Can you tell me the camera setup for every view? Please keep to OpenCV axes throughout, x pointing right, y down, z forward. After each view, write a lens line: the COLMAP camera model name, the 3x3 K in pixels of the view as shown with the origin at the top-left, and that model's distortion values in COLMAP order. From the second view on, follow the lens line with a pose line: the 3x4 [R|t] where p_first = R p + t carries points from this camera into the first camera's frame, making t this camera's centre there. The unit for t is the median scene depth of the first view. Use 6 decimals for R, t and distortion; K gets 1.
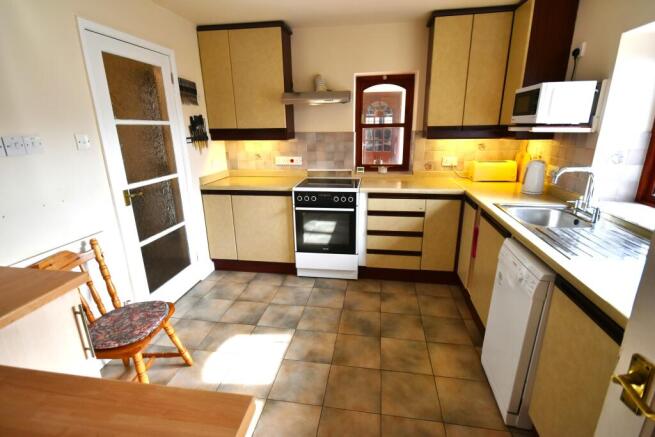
lens RADIAL K [[315.3, 0, 327.0], [0, 315.3, 219.5], [0, 0, 1]] dist [0.001243, 0.000129]
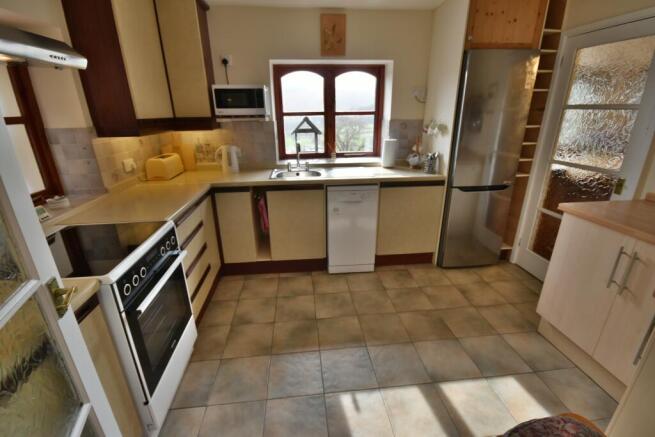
lens RADIAL K [[292.0, 0, 327.0], [0, 292.0, 219.9], [0, 0, 1]] dist [-0.007867, -0.001429]
pose [[-0.274025, -0.313143, 0.909314, -0.604557], [0.286511, 0.875991, 0.388008, -0.277177], [-0.918053, 0.366853, -0.150325, 0.963635]]
